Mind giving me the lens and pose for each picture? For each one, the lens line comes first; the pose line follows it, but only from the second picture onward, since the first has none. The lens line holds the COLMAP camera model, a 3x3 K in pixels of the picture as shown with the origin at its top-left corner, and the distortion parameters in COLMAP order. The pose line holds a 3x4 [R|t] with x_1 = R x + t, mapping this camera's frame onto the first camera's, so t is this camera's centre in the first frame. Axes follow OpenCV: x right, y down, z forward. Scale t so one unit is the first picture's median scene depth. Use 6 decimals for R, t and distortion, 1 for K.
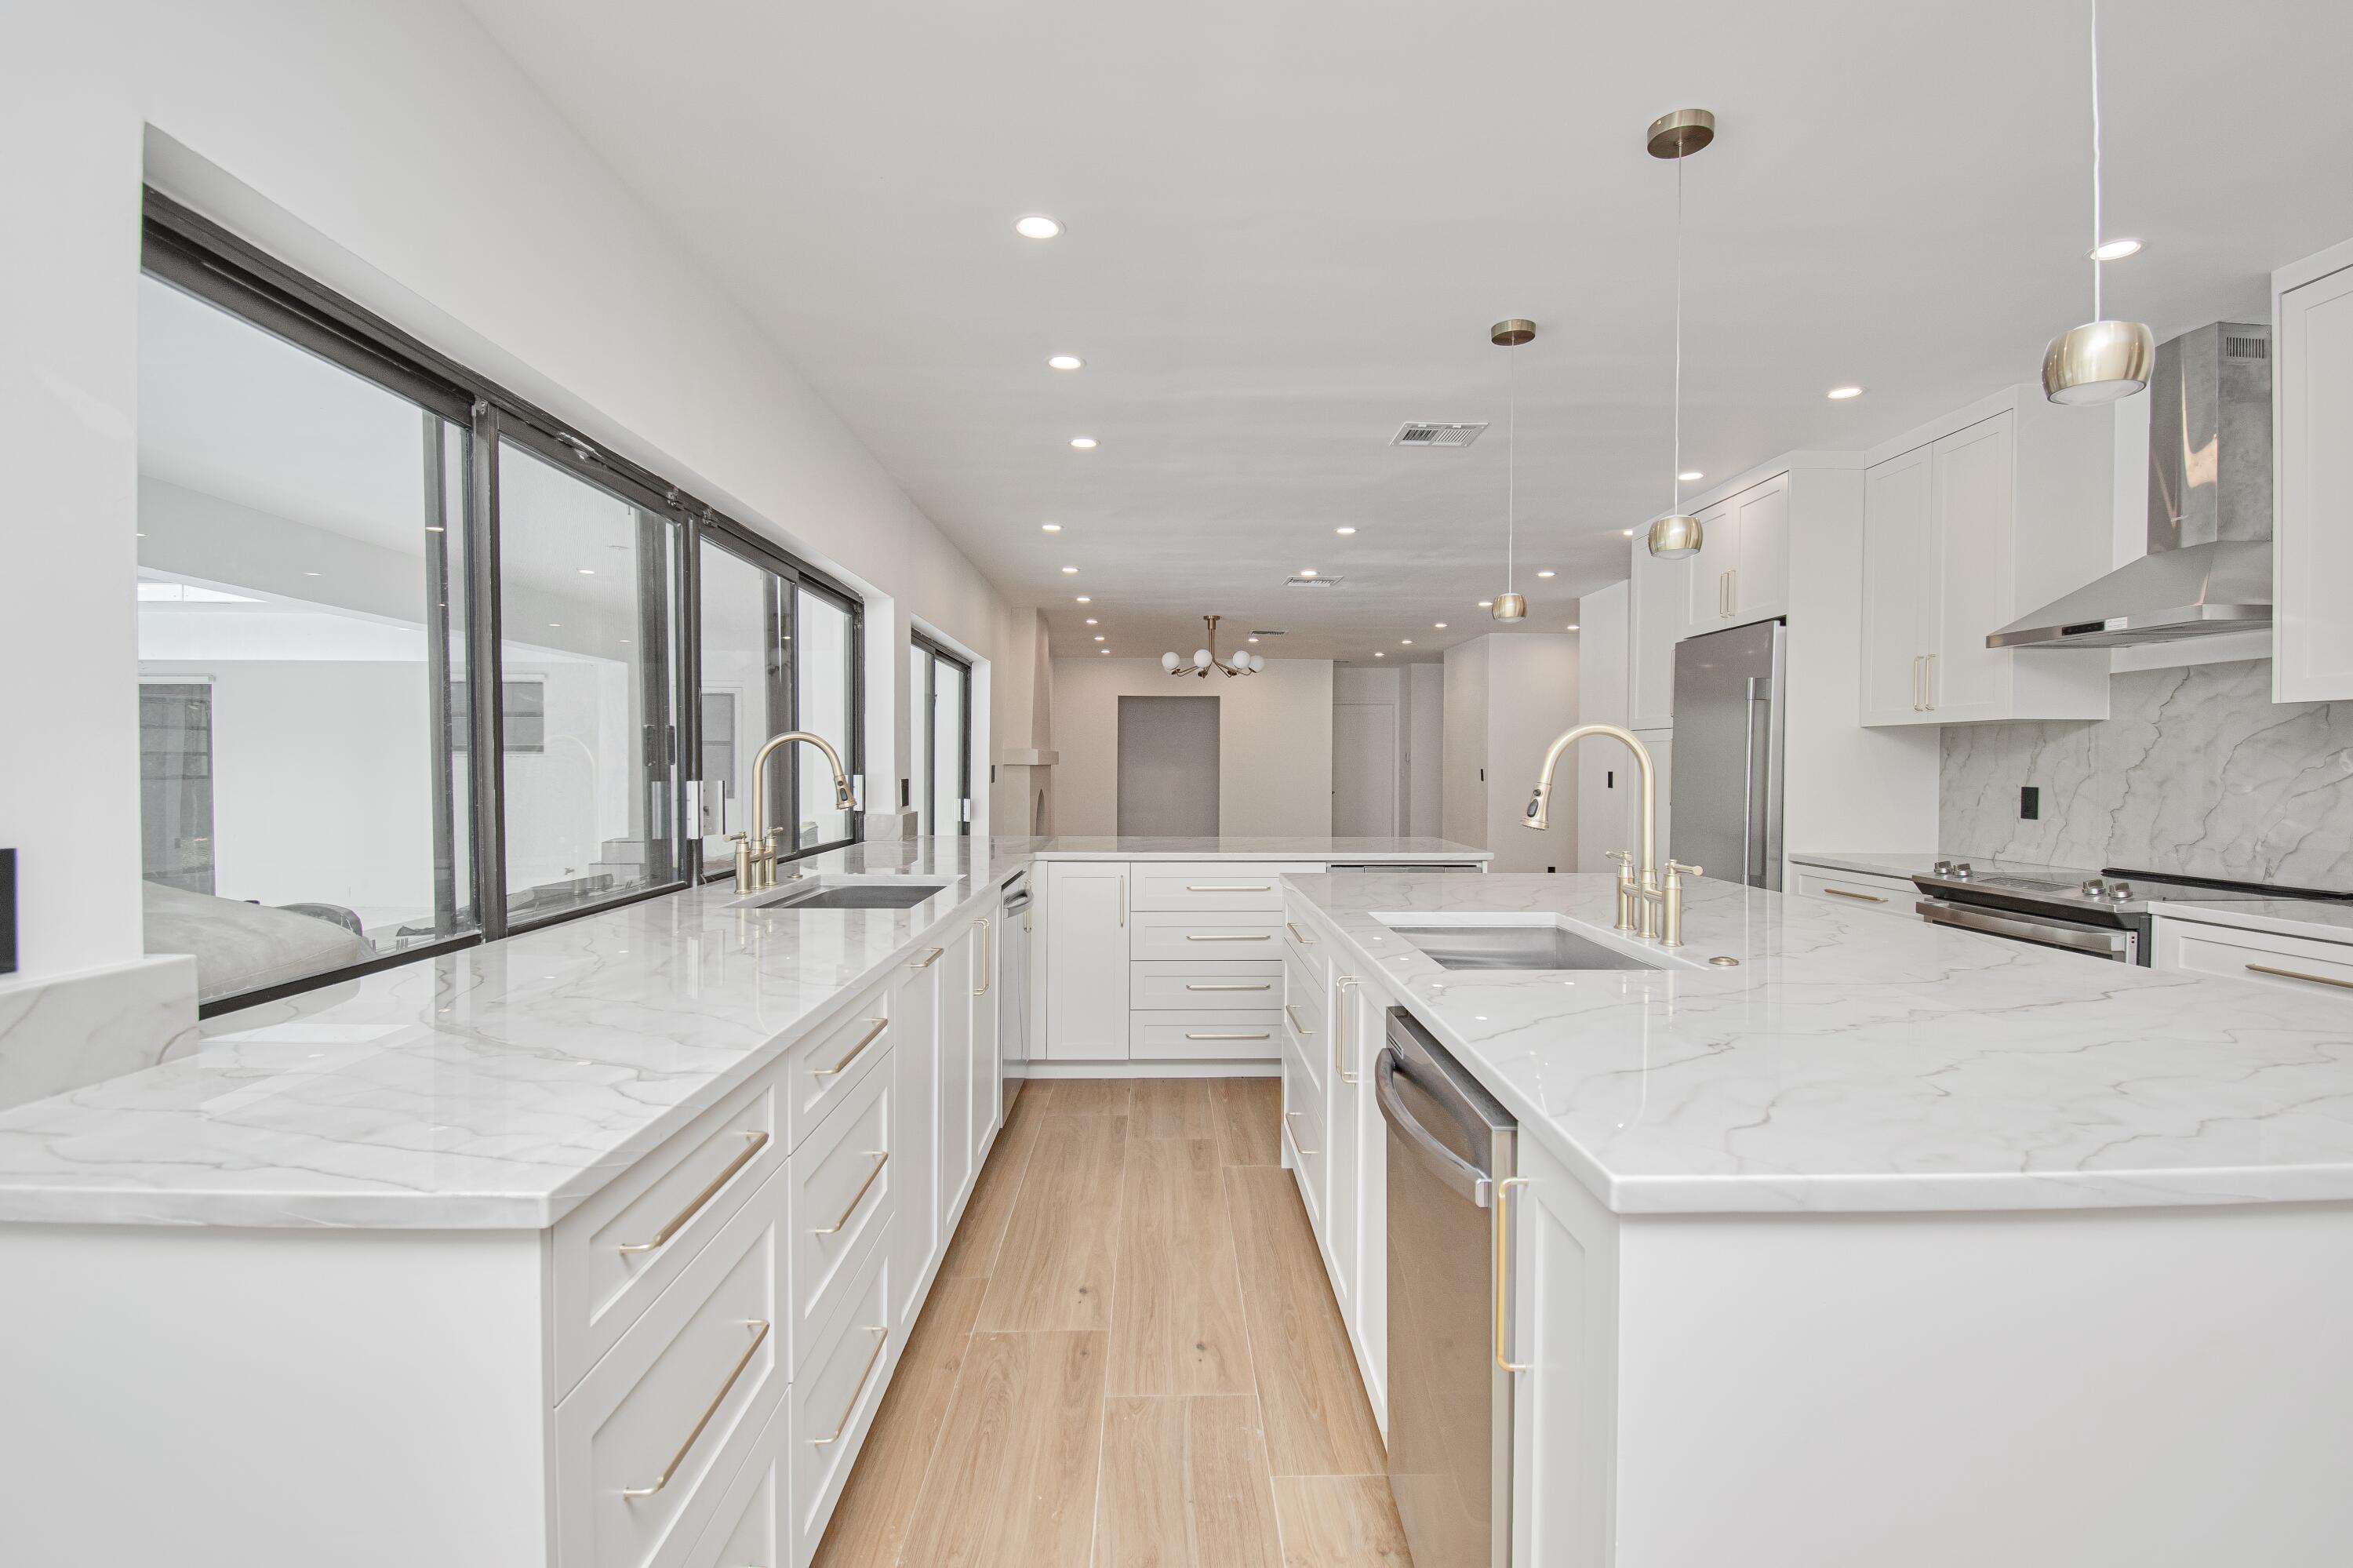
lens RADIAL K [[1120.1, 0, 1176.5], [0, 1120.1, 784.0], [0, 0, 1]] dist [-0.000250, -0.018801]
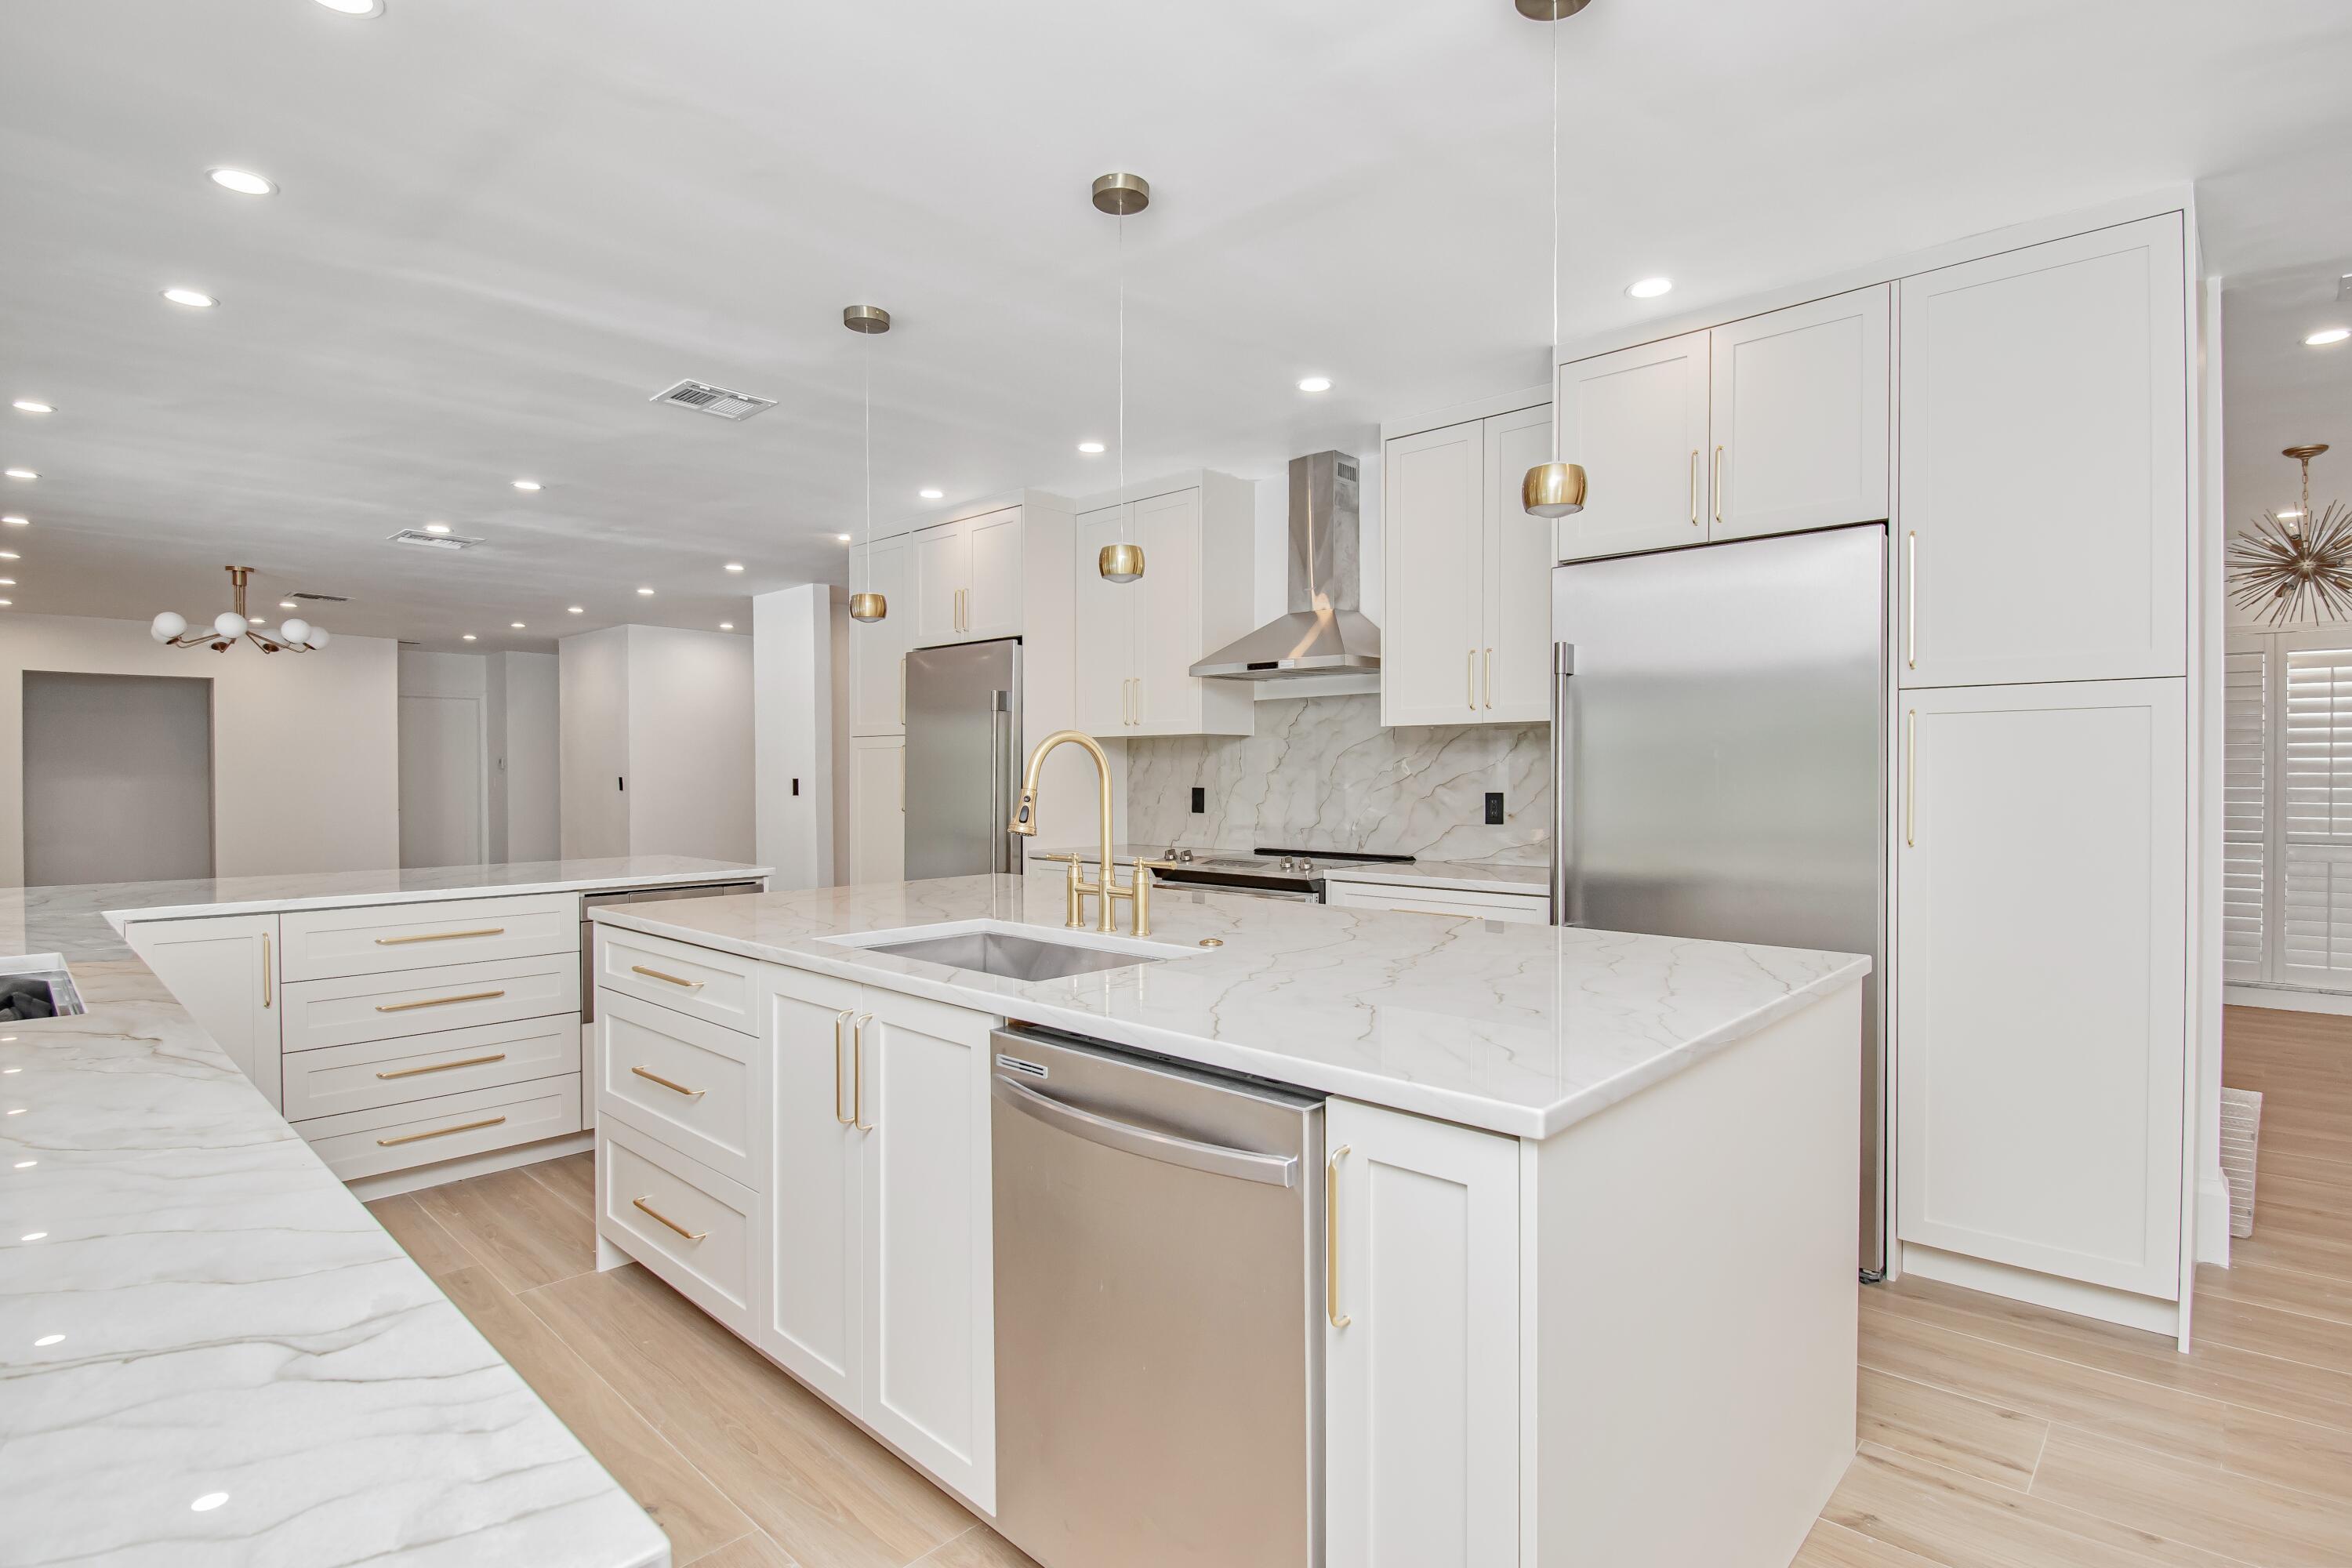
lens RADIAL K [[1145.9, 0, 1241.7], [0, 1145.9, 783.0], [0, 0, 1]] dist [0.004429, -0.018569]
pose [[0.684298, -0.010702, 0.729124, -0.159983], [0.016102, 0.999870, -0.000437, -0.001447], [-0.729024, 0.012040, 0.684382, 0.081837]]
